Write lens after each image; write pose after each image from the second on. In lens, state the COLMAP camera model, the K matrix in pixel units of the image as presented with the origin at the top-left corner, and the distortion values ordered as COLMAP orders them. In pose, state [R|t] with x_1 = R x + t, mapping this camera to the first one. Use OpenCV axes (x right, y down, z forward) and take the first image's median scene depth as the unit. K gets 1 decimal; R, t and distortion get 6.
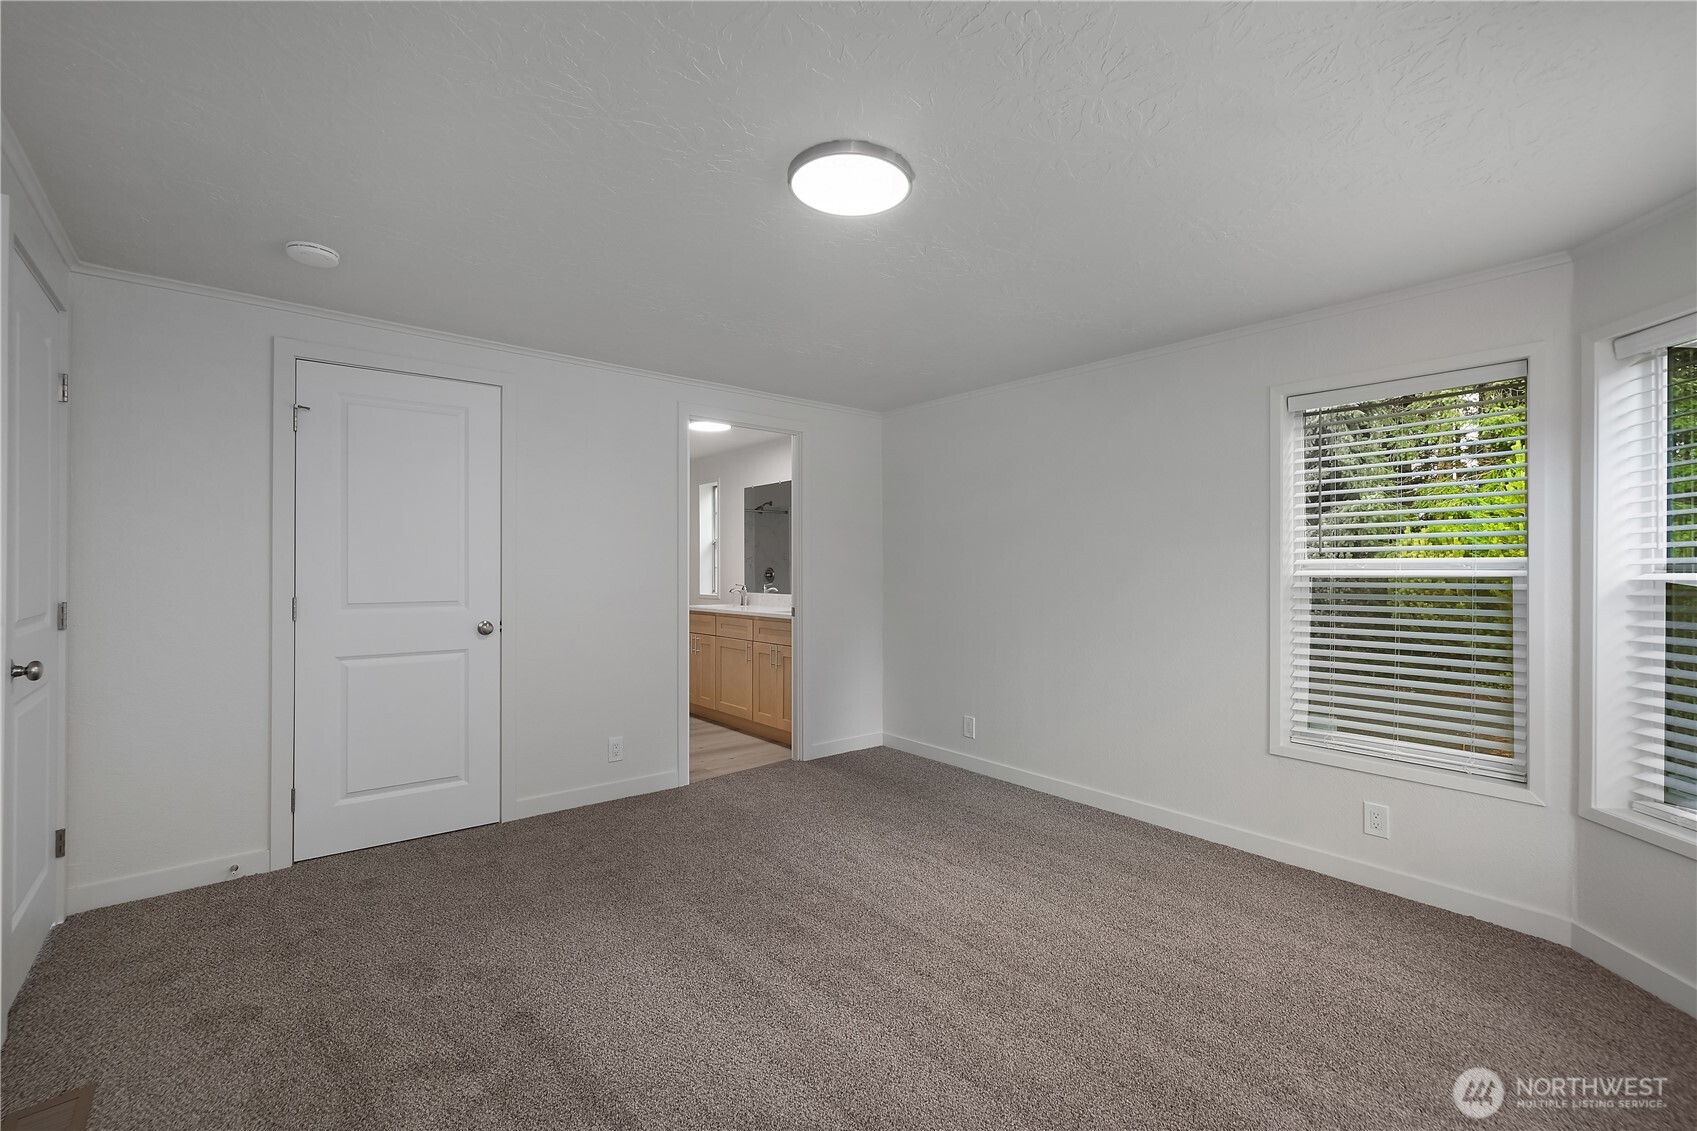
lens RADIAL K [[723.7, 0, 842.7], [0, 723.7, 564.8], [0, 0, 1]] dist [0.002078, -0.000082]
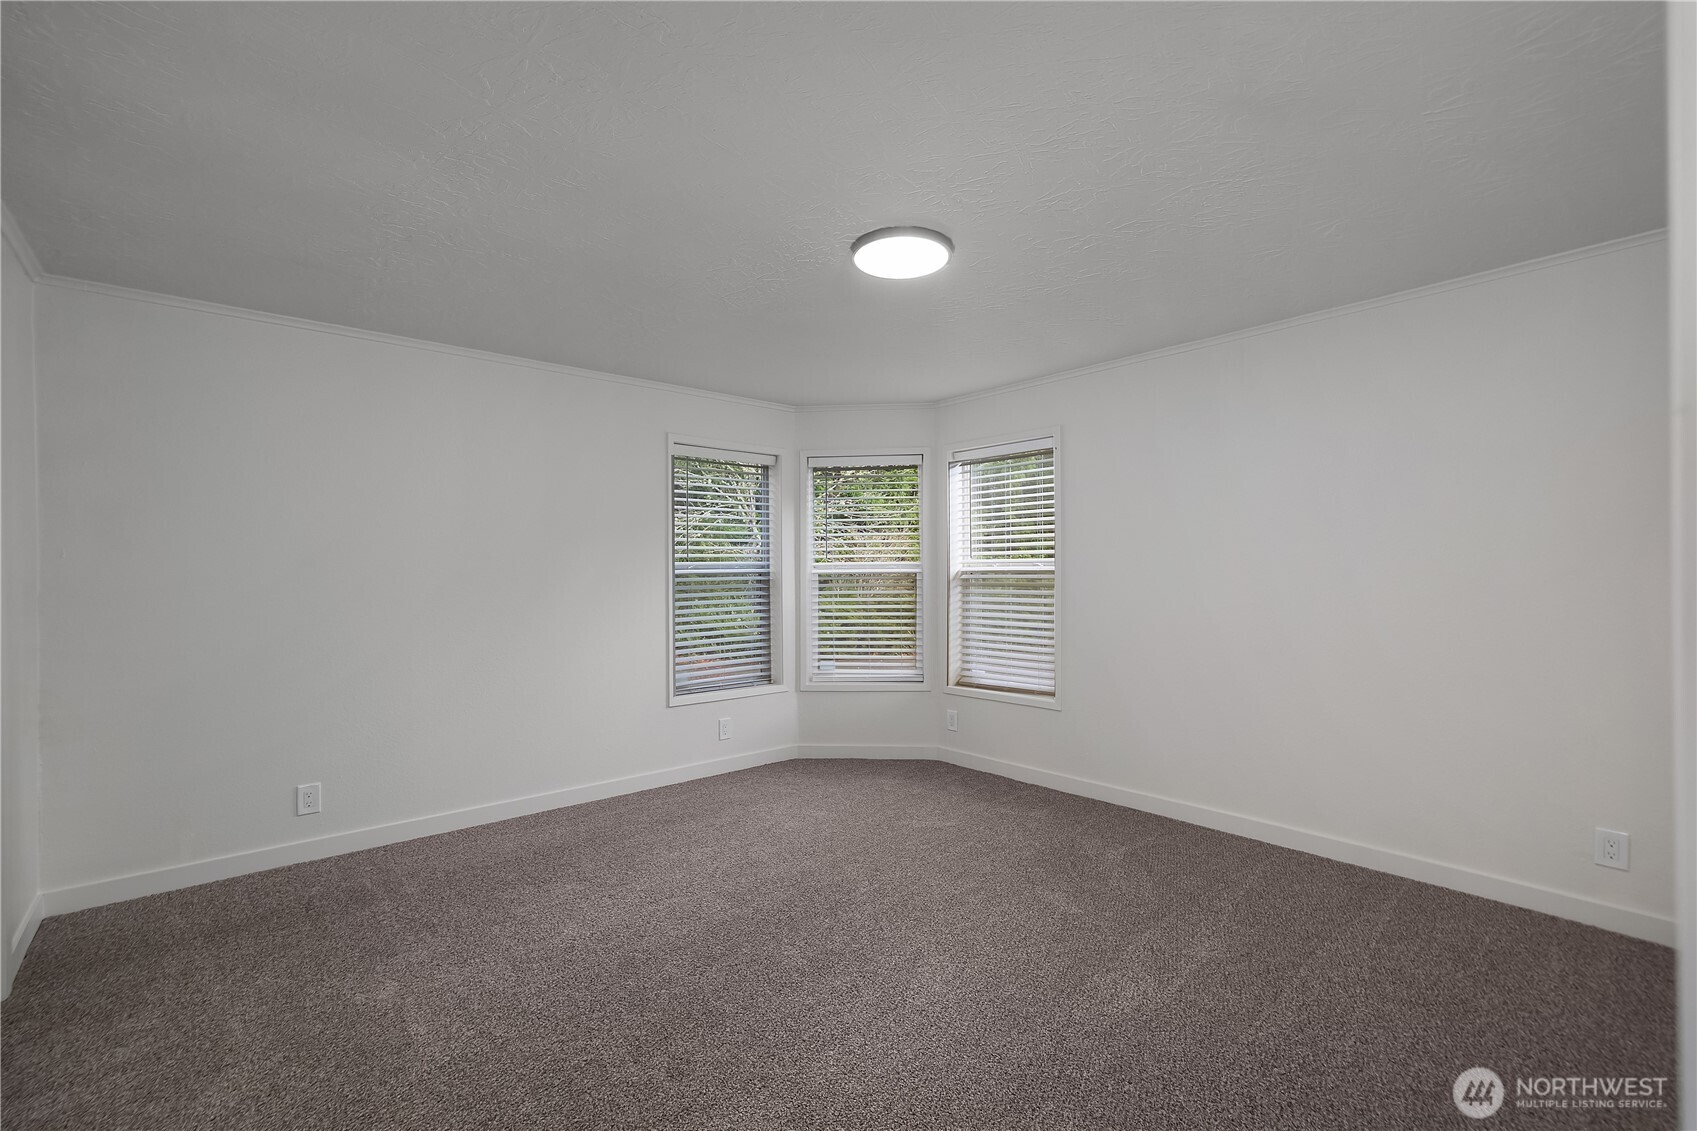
lens RADIAL K [[723.7, 0, 842.7], [0, 723.7, 564.8], [0, 0, 1]] dist [0.002078, -0.000082]
pose [[-0.020173, -0.001346, 0.999796, -0.972805], [0.002003, 0.999997, 0.001387, -0.006167], [-0.999795, 0.002030, -0.020170, 0.897917]]
